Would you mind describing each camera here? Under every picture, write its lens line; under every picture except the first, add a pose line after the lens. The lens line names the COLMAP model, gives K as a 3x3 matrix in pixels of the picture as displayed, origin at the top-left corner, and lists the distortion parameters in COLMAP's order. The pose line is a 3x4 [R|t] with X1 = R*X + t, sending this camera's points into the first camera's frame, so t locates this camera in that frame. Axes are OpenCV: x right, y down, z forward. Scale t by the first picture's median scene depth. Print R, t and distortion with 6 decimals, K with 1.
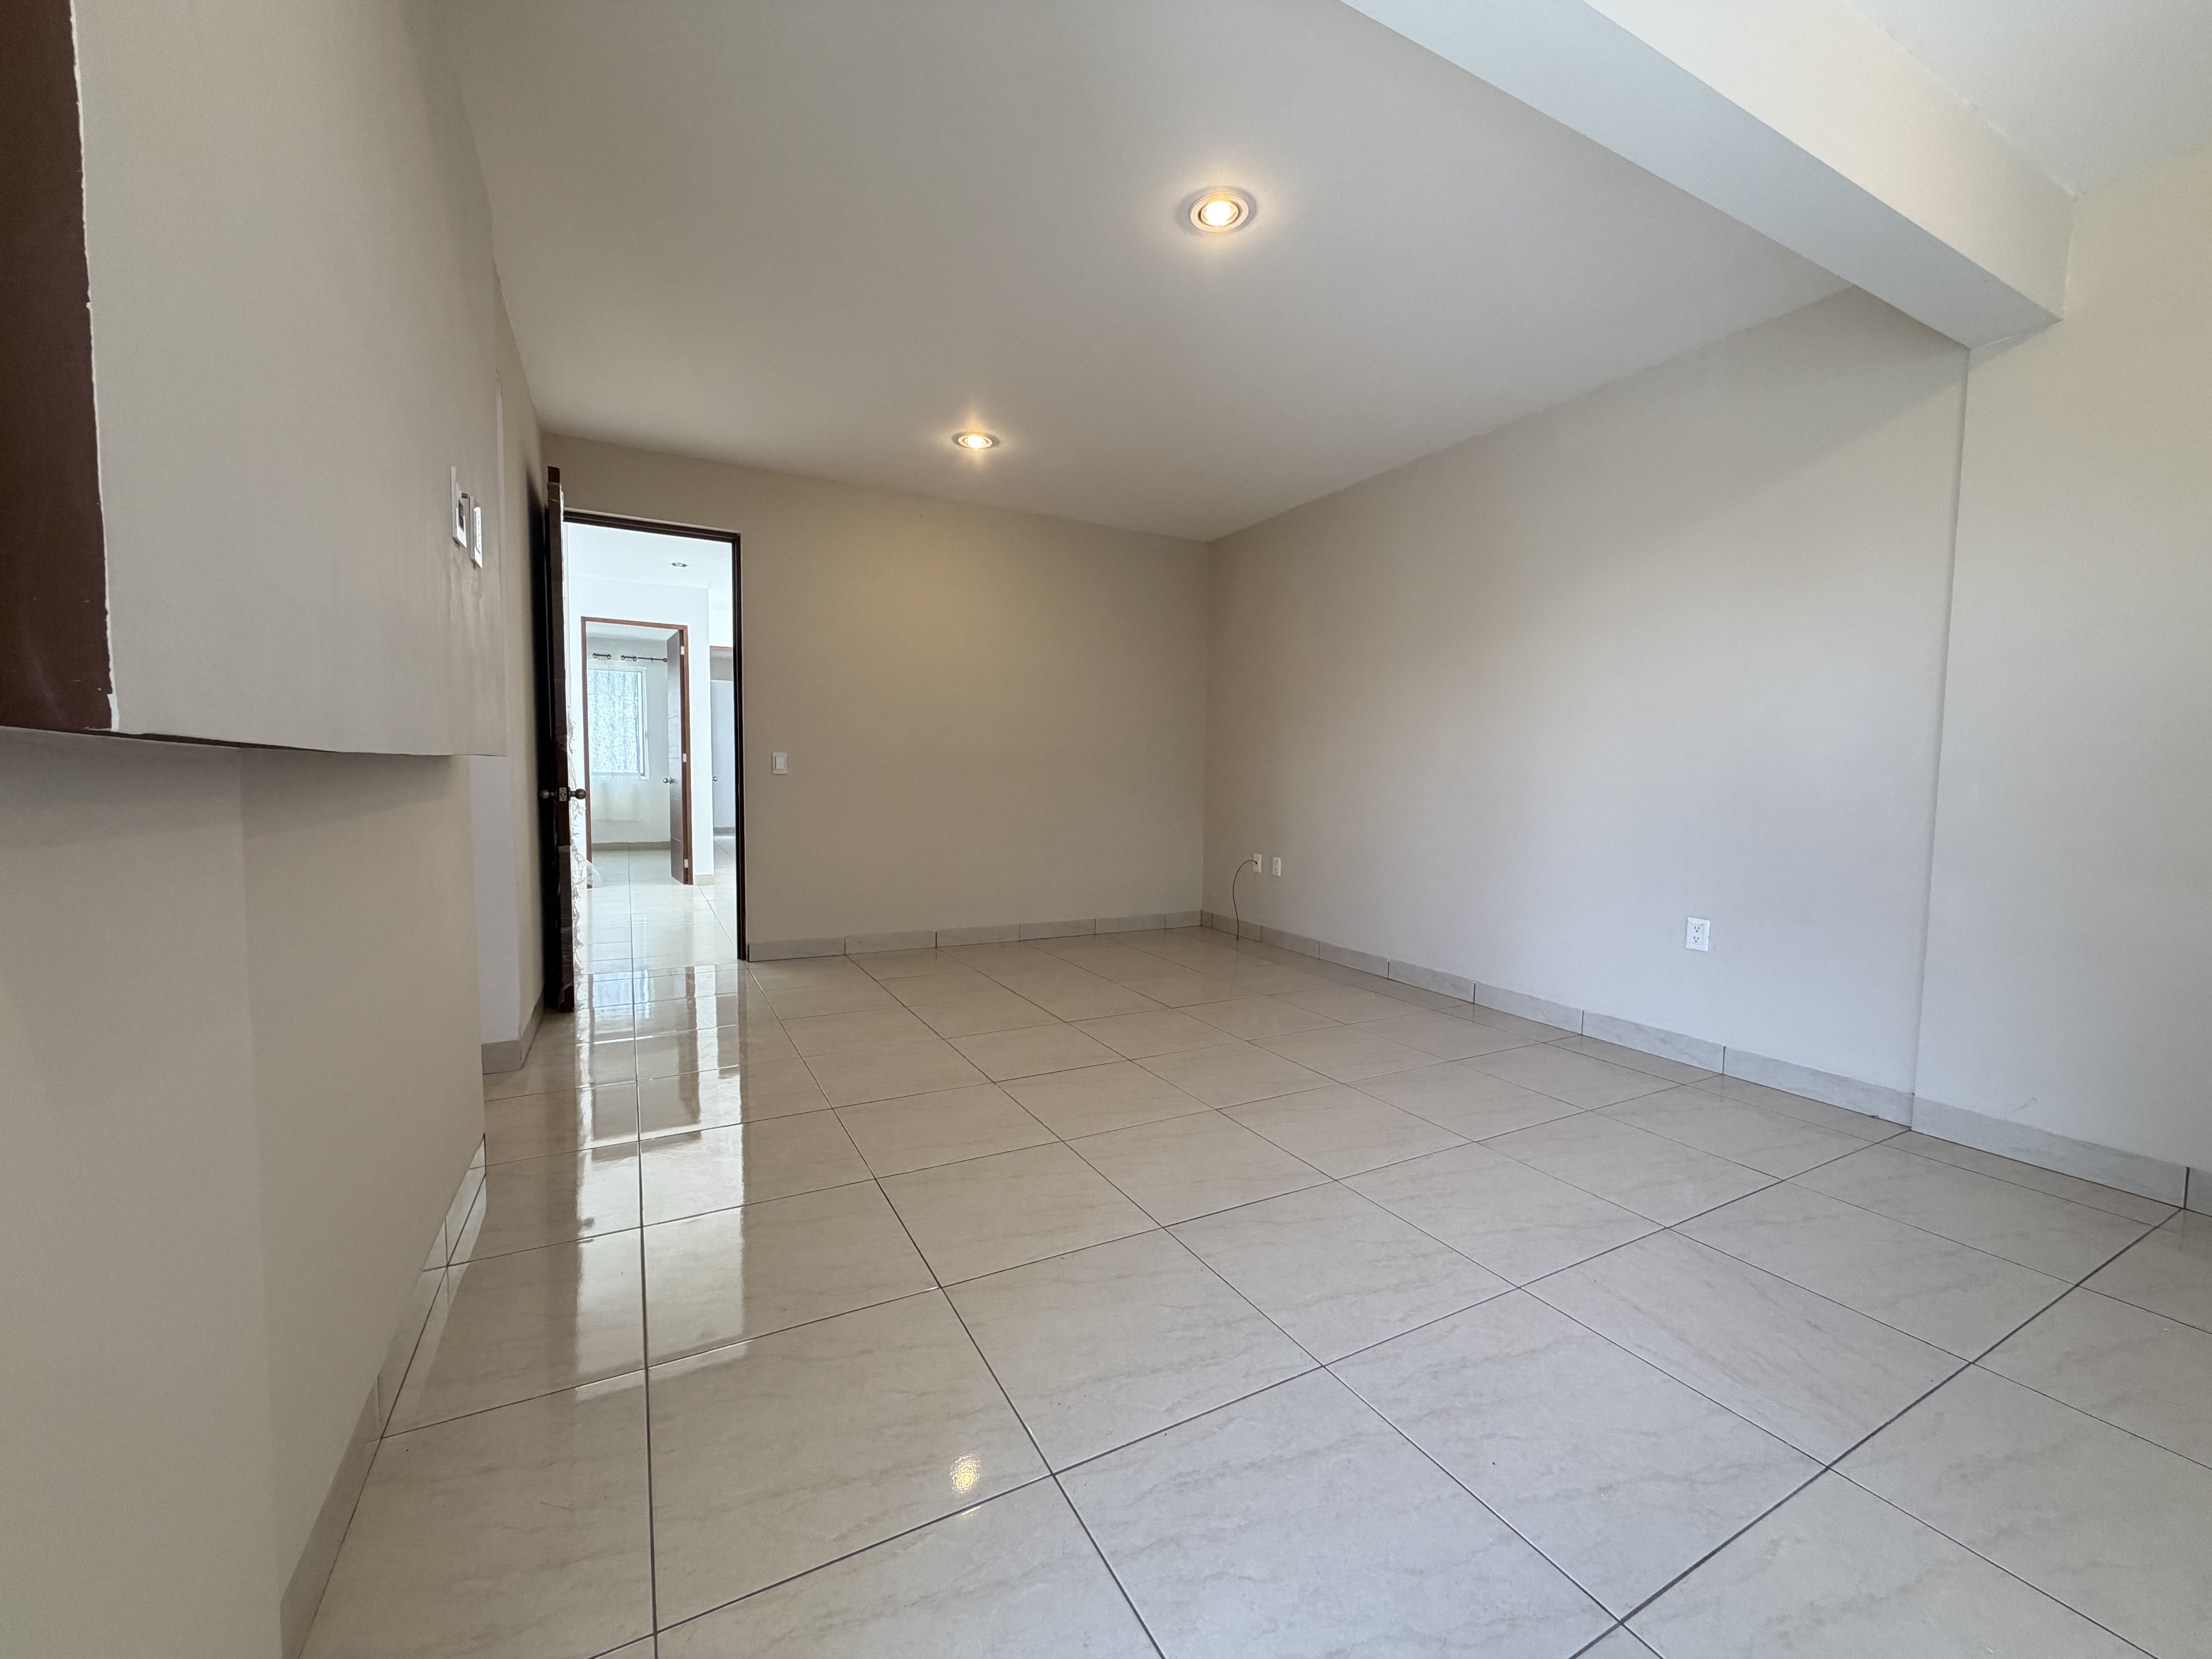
lens RADIAL K [[881.9, 0, 1108.0], [0, 881.9, 828.4], [0, 0, 1]] dist [0.003220, 0.000398]
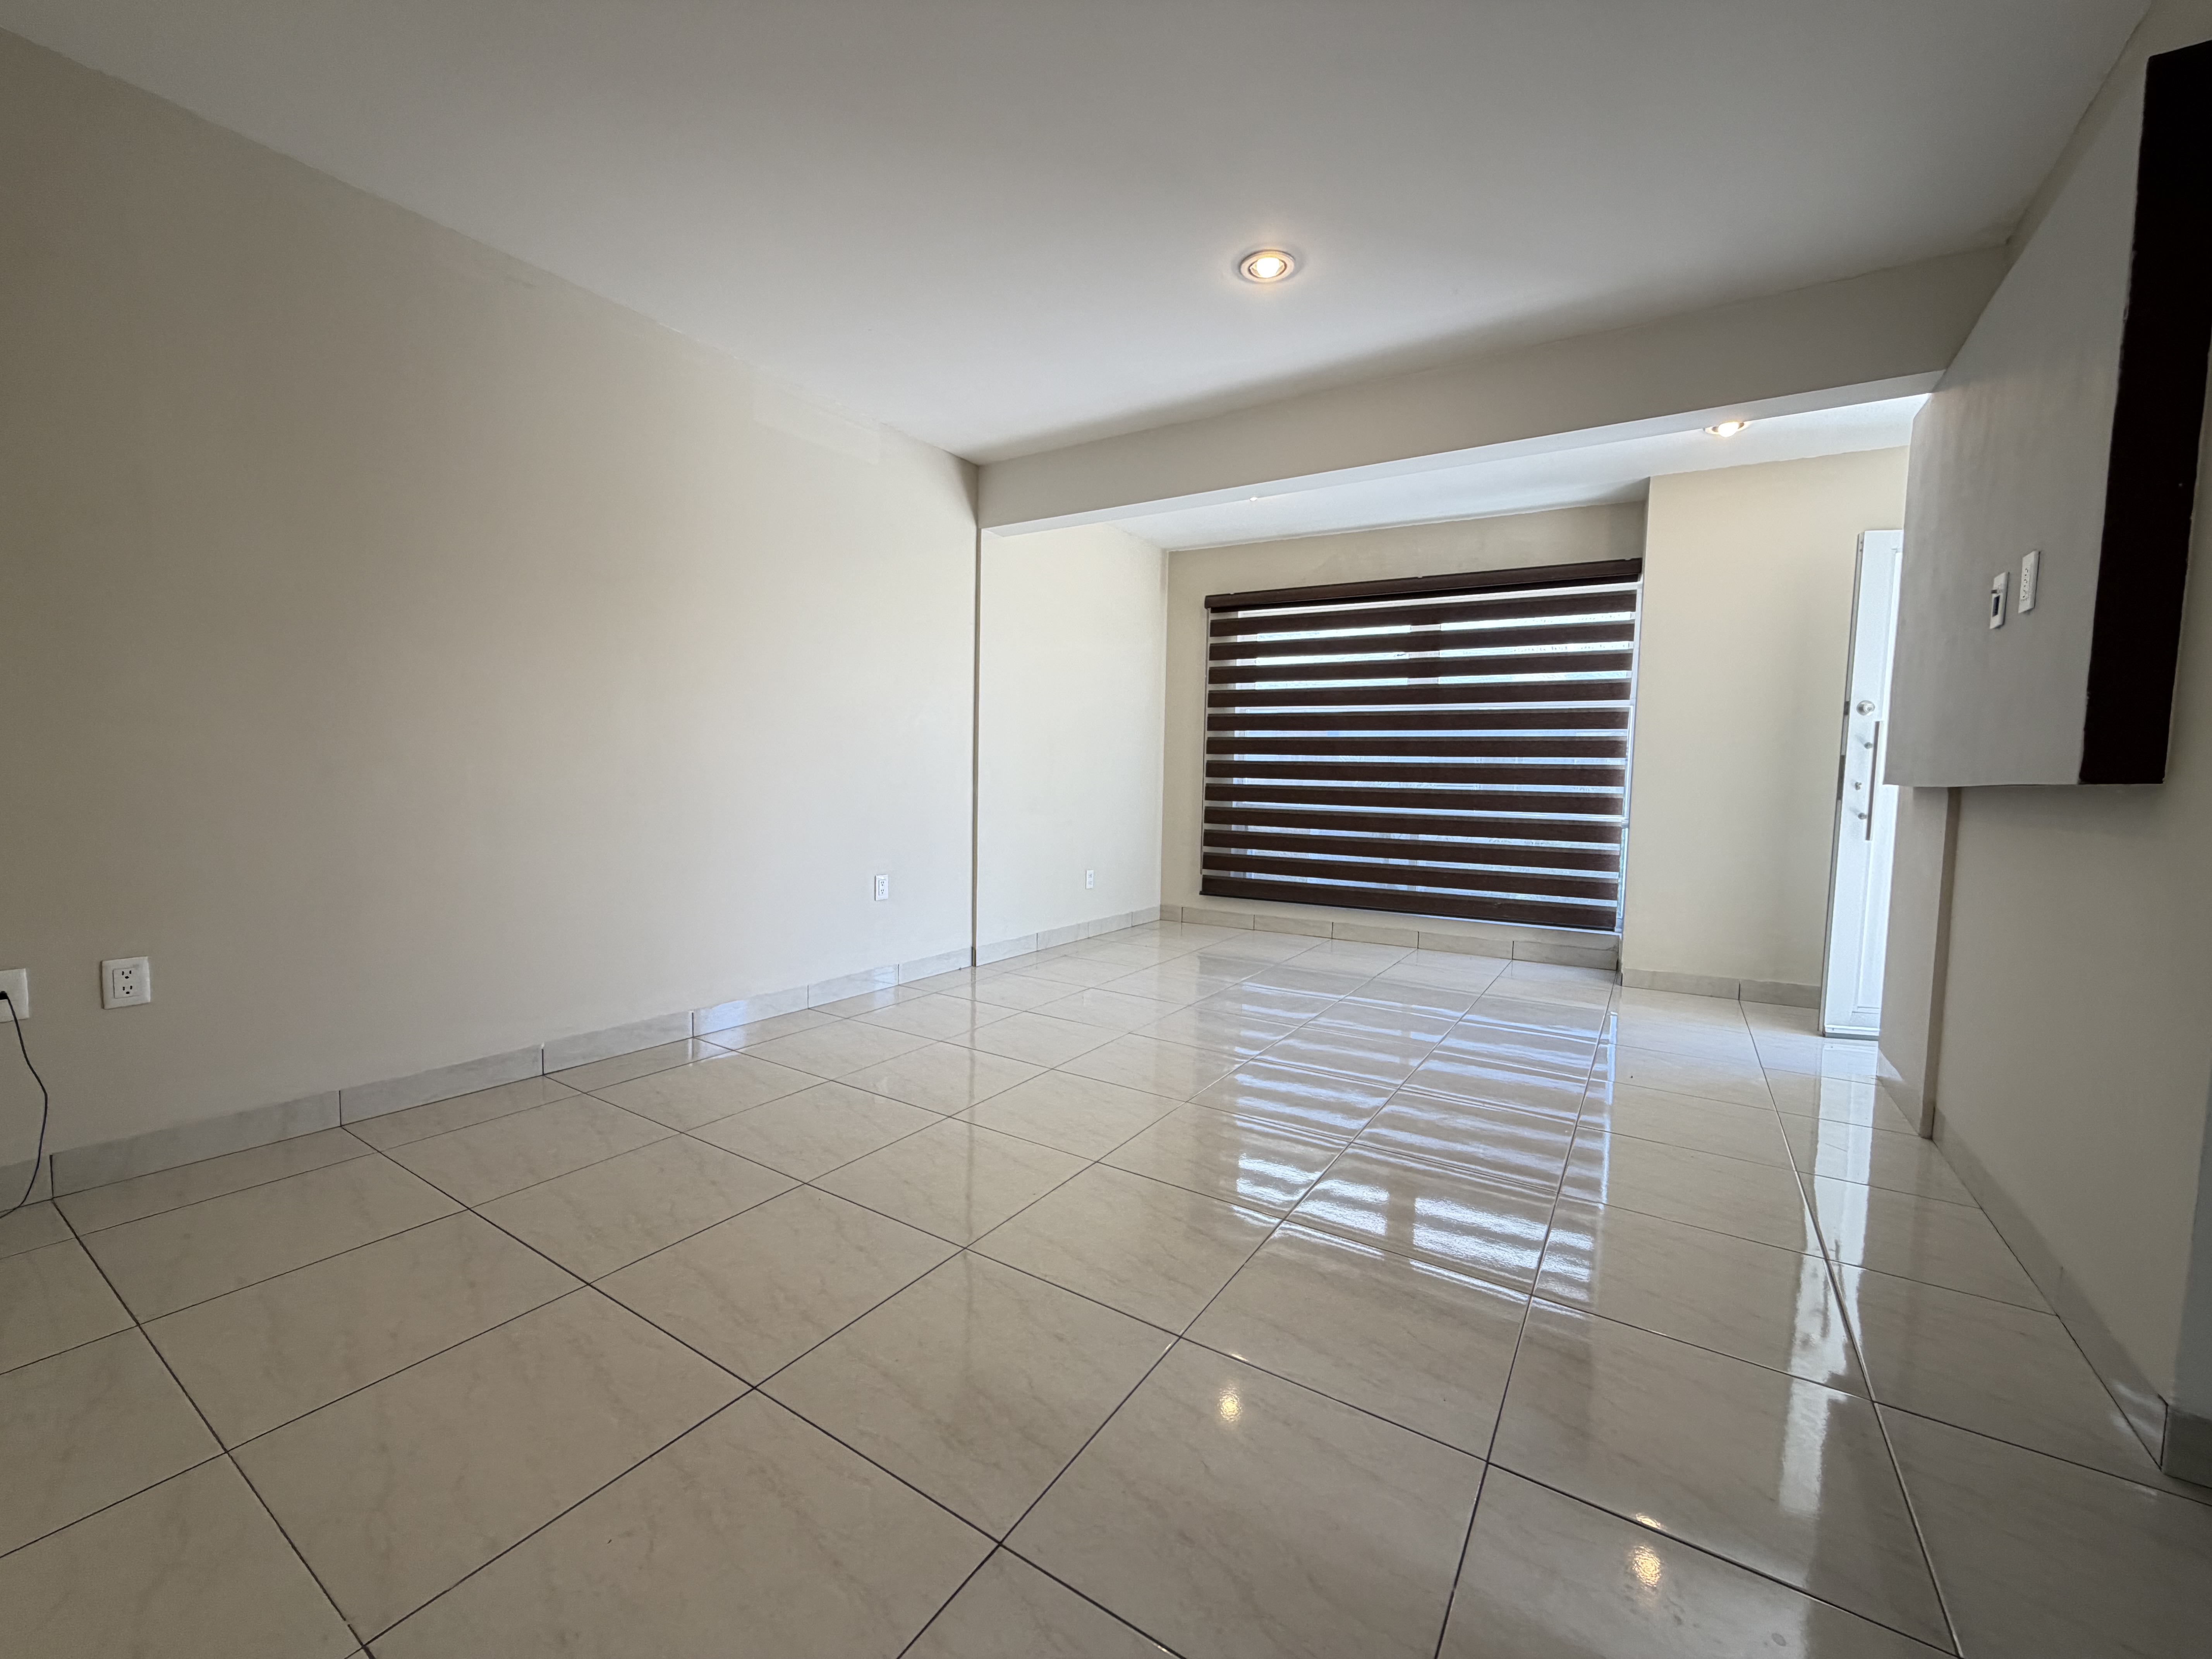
lens RADIAL K [[881.9, 0, 1107.7], [0, 881.9, 837.0], [0, 0, 1]] dist [0.003220, 0.000398]
pose [[-0.490764, -0.062840, 0.869023, -0.496035], [0.045922, 0.994144, 0.097822, -0.051533], [-0.870081, 0.087915, -0.485004, 1.089832]]
